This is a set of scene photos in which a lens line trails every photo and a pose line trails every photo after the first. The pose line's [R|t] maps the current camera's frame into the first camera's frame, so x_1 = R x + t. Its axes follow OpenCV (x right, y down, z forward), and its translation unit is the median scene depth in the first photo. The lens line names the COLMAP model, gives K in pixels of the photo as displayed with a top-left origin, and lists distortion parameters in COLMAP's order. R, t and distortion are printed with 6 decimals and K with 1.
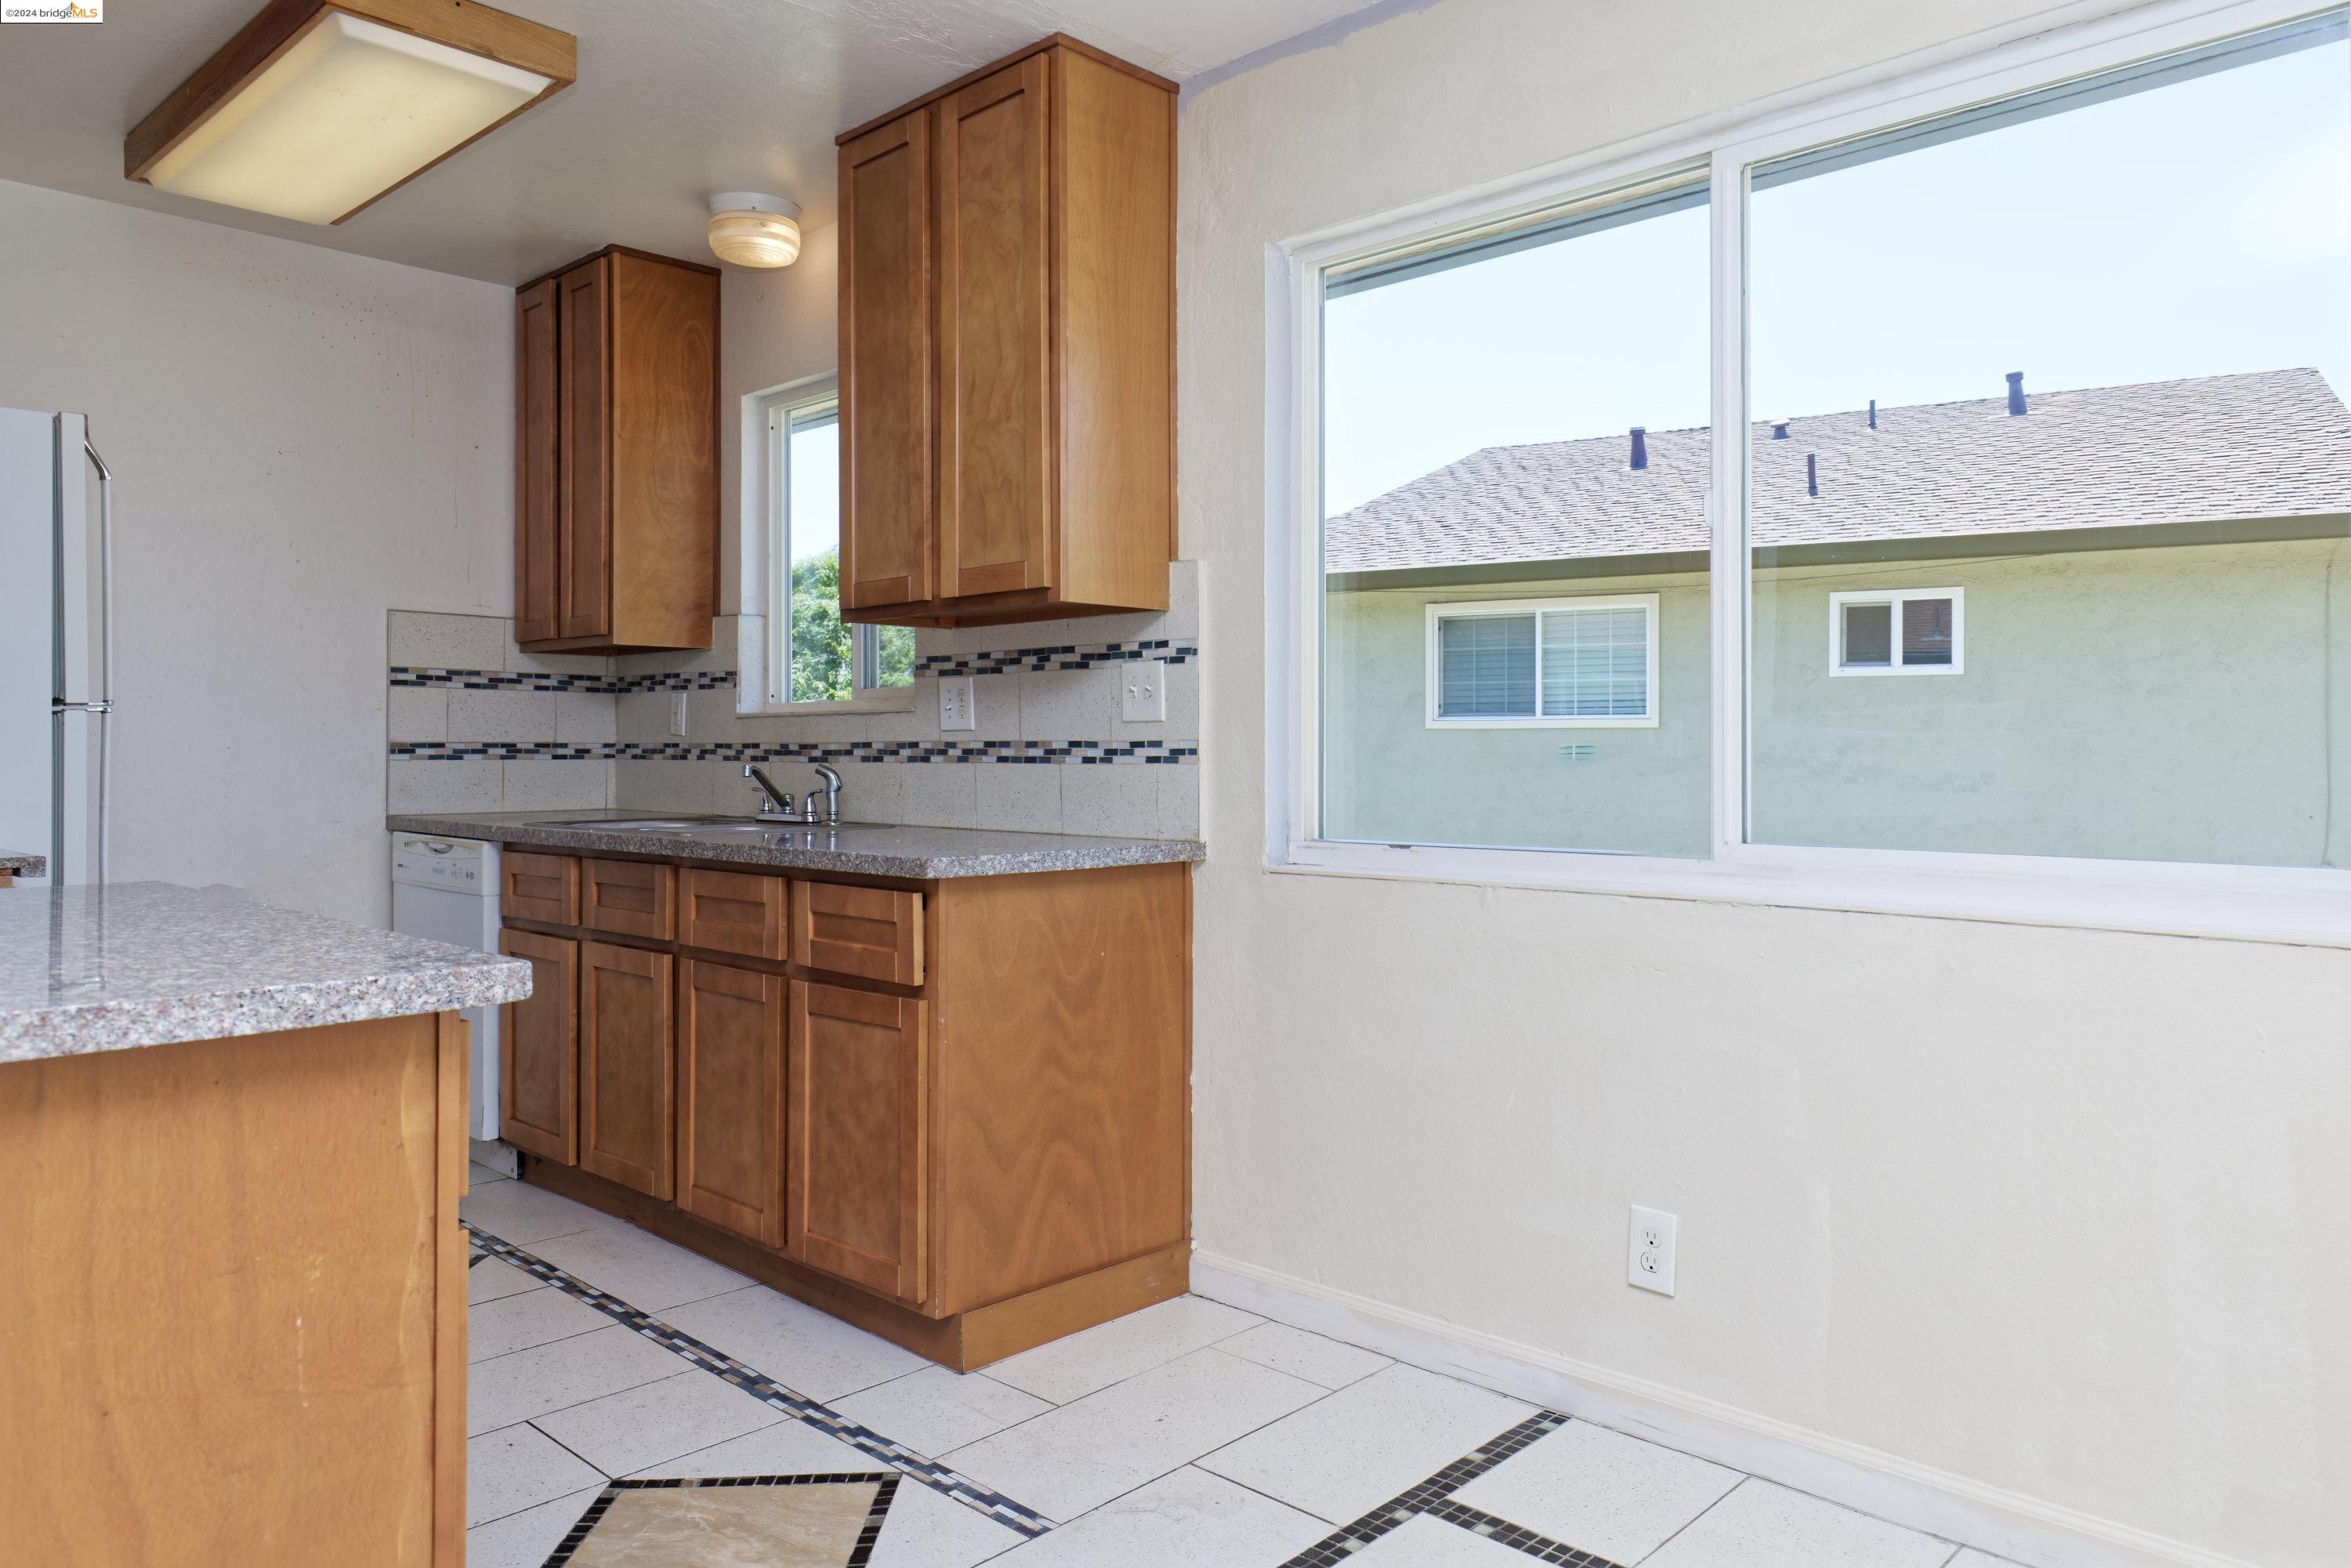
lens RADIAL K [[1575.5, 0, 1289.8], [0, 1575.5, 734.9], [0, 0, 1]] dist [0.004847, -0.000742]
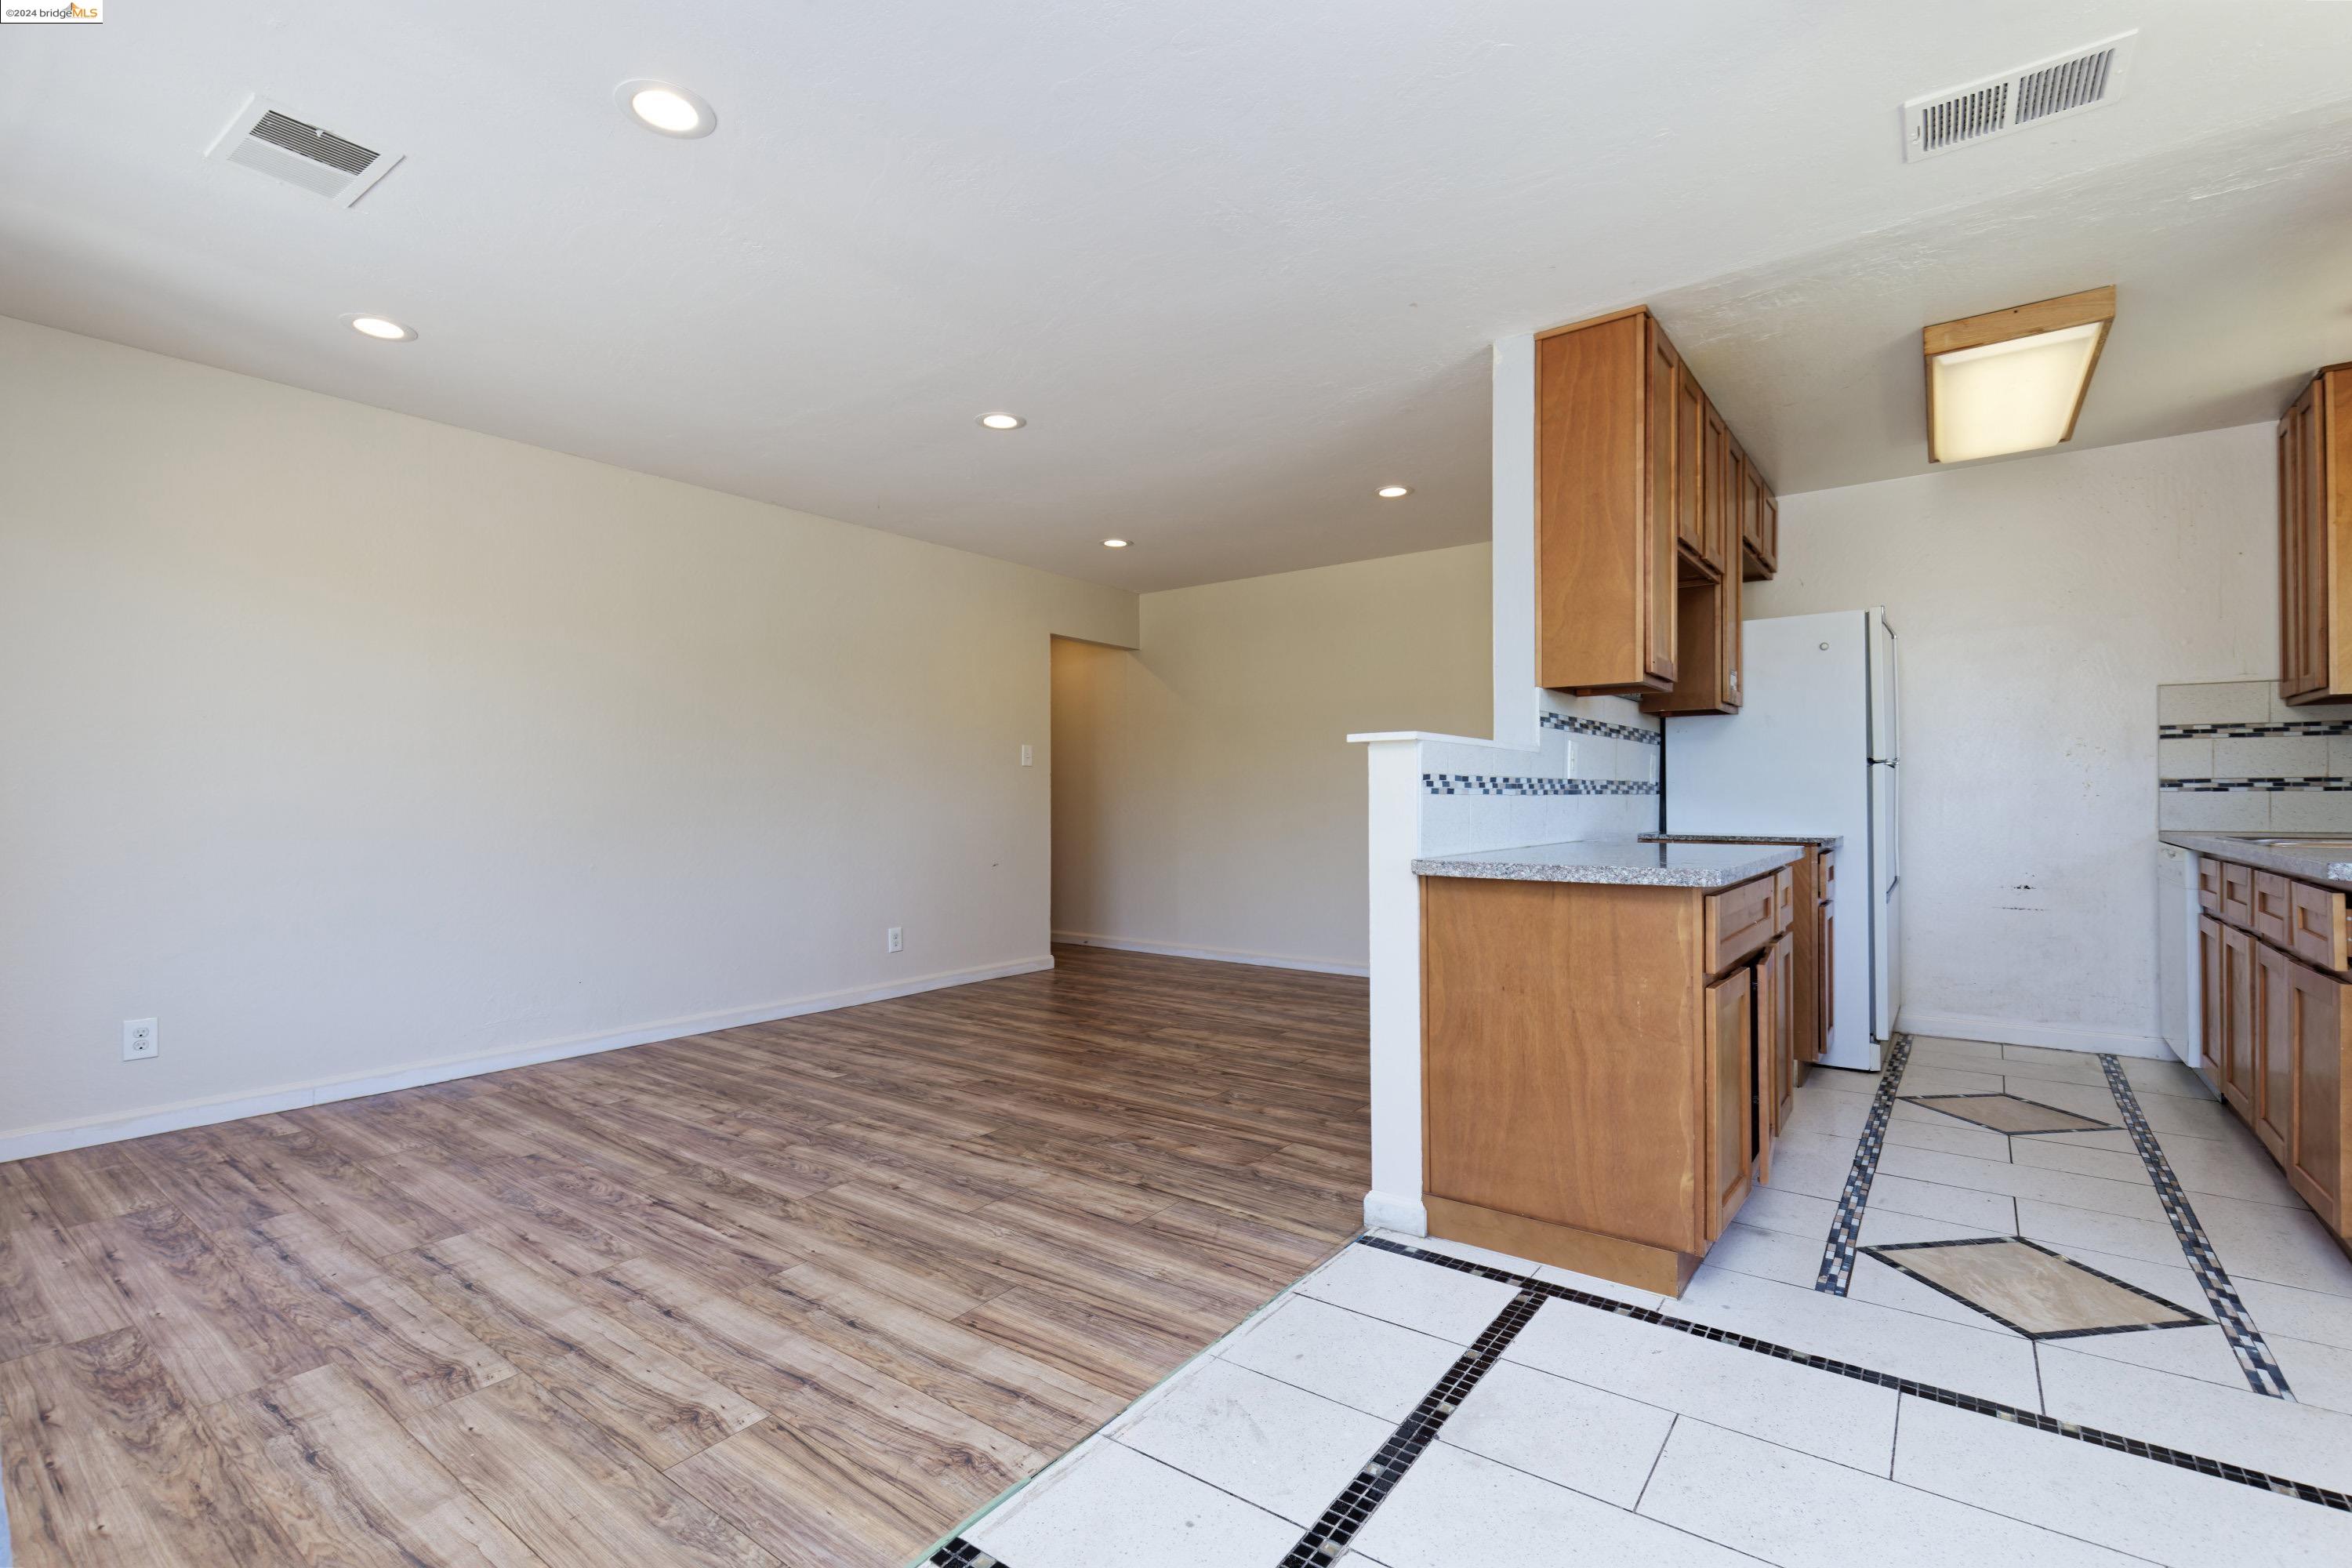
lens RADIAL K [[1064.8, 0, 1171.6], [0, 1064.8, 799.9], [0, 0, 1]] dist [0.002848, -0.000076]
pose [[0.087677, -0.001535, -0.996148, 0.383379], [0.013972, 0.999902, -0.000311, 0.014155], [0.996051, -0.013891, 0.087689, 0.041799]]
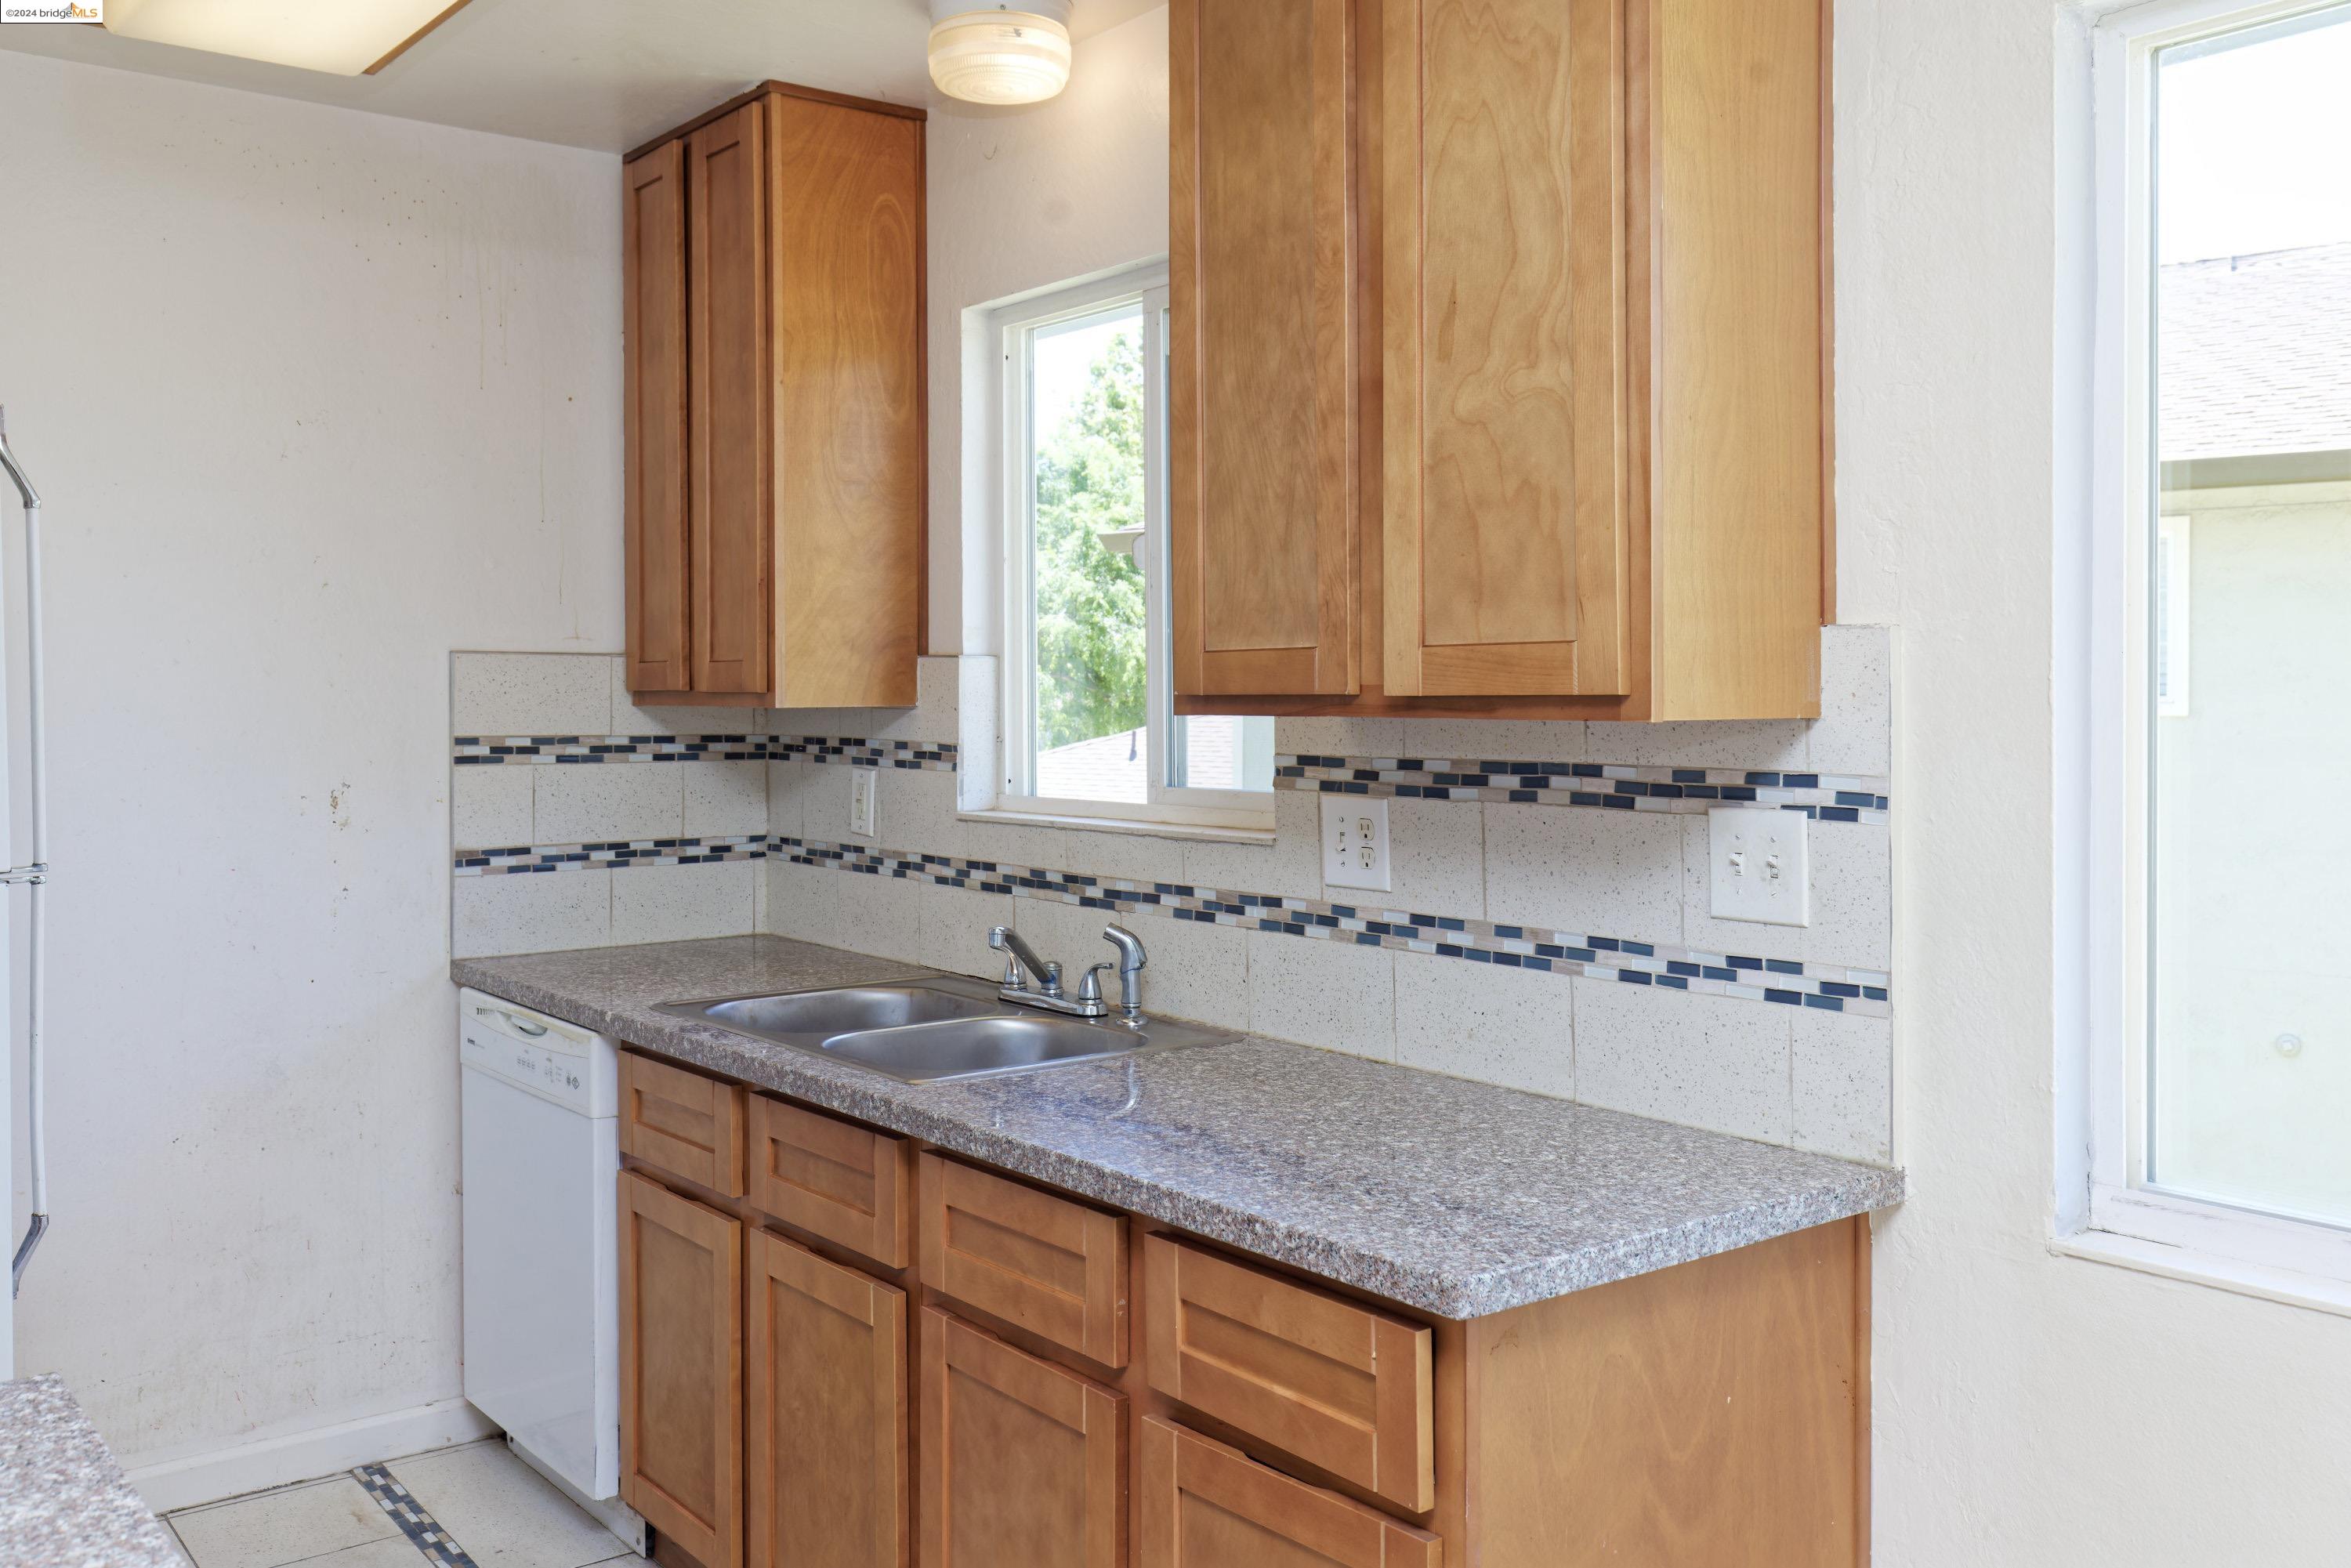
lens RADIAL K [[2000.2, 0, 1161.3], [0, 2000.2, 697.5], [0, 0, 1]] dist [-0.000723, 0.000961]
pose [[0.984692, -0.001611, -0.174298, -0.162539], [0.004142, 0.999891, 0.014157, -0.088647], [0.174257, -0.014662, 0.984591, 0.278818]]
